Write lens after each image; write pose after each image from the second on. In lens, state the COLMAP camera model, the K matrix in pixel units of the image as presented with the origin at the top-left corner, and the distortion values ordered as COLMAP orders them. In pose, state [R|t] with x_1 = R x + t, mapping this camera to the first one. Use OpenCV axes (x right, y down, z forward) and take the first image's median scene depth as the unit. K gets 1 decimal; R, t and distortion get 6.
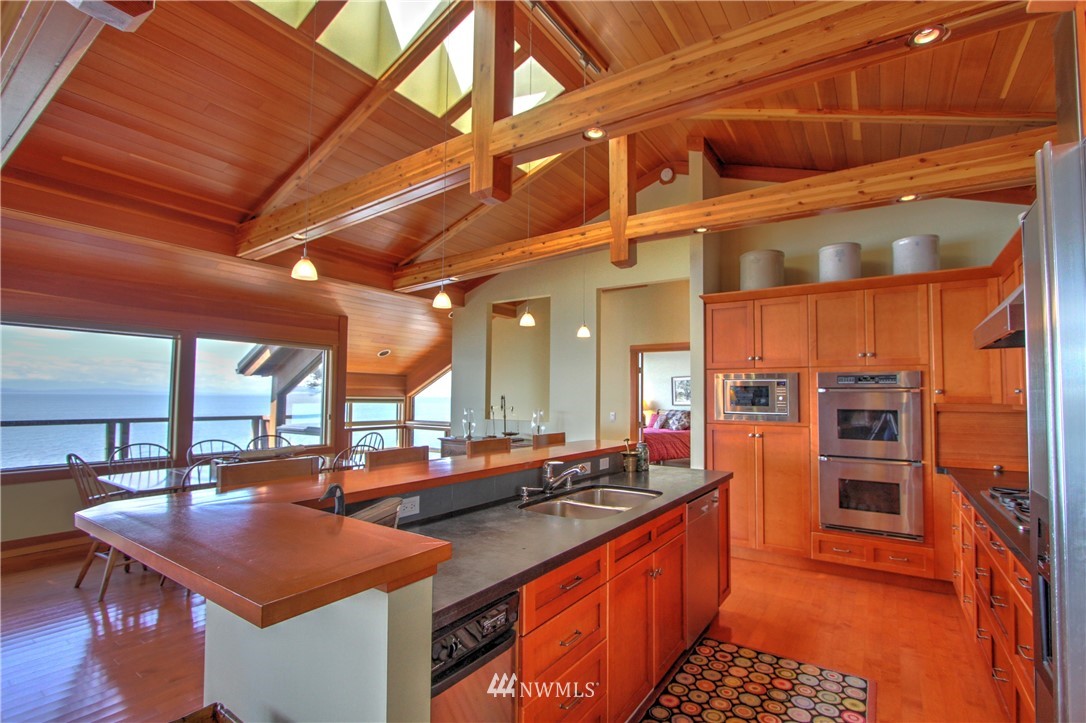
lens RADIAL K [[498.0, 0, 544.1], [0, 498.0, 370.7], [0, 0, 1]] dist [-0.017897, -0.000081]
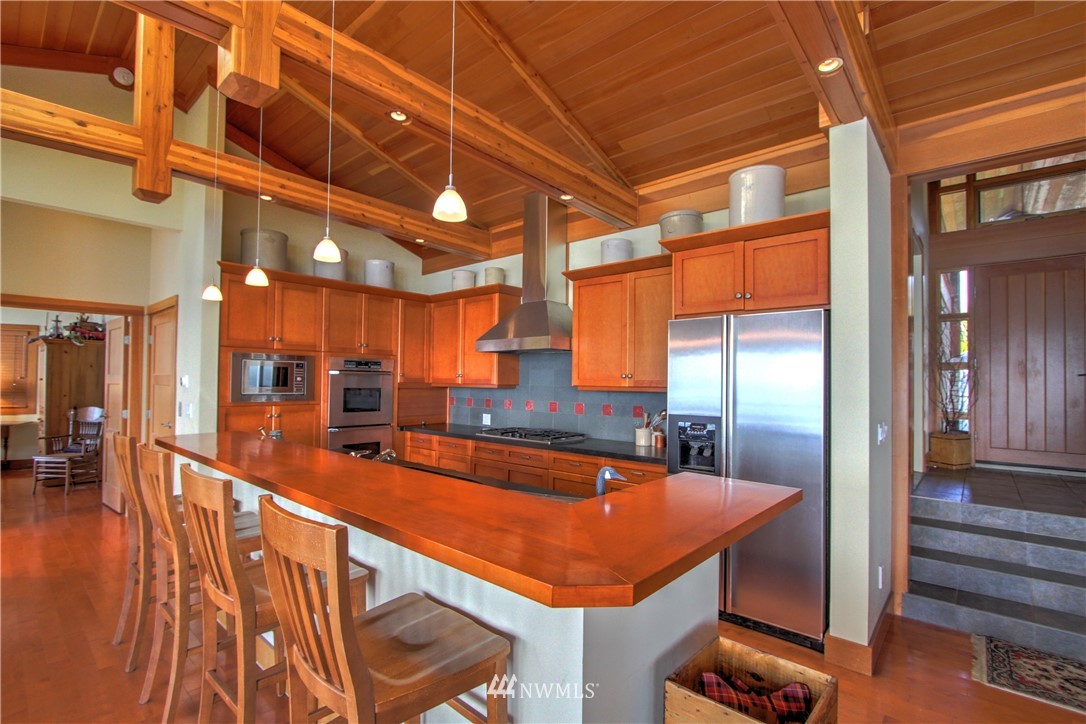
lens RADIAL K [[498.0, 0, 544.1], [0, 498.0, 371.2], [0, 0, 1]] dist [-0.017897, -0.000081]
pose [[0.123102, 0.011002, 0.992333, -0.706949], [-0.061300, 0.998113, -0.003462, 0.014070], [-0.990499, -0.060403, 0.123544, 0.471144]]
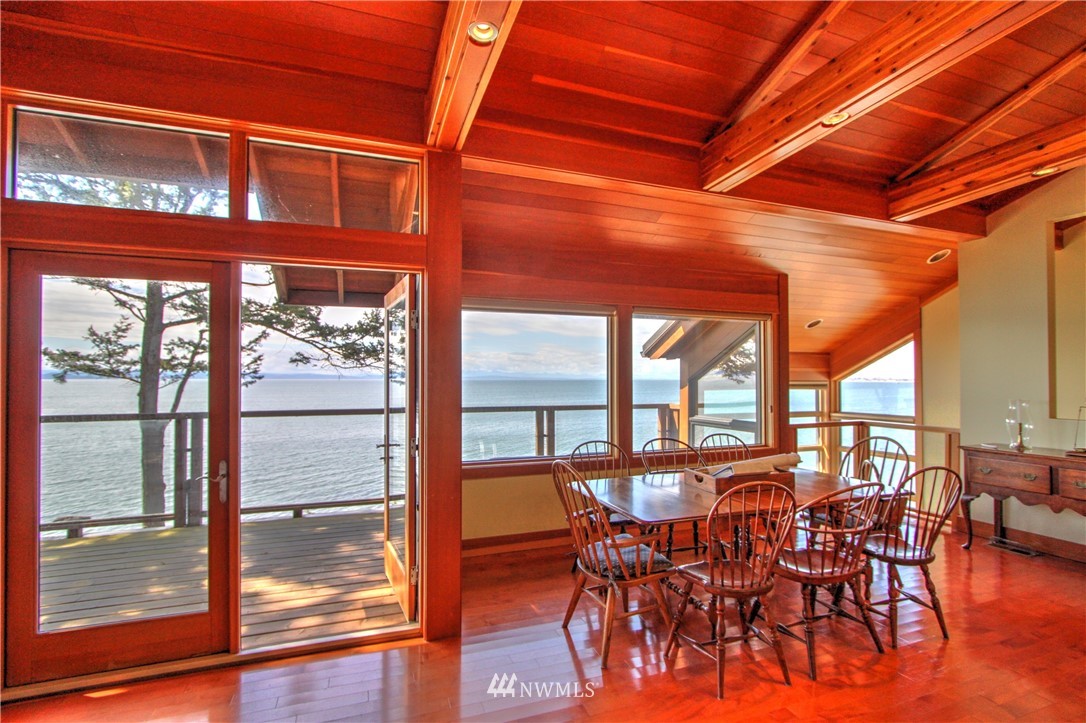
lens RADIAL K [[498.0, 0, 544.1], [0, 498.0, 370.7], [0, 0, 1]] dist [-0.017897, -0.000081]
pose [[0.814662, -0.017889, -0.579660, -0.261927], [0.036990, 0.999092, 0.021154, 0.005949], [0.578755, -0.038675, 0.814584, 0.175884]]
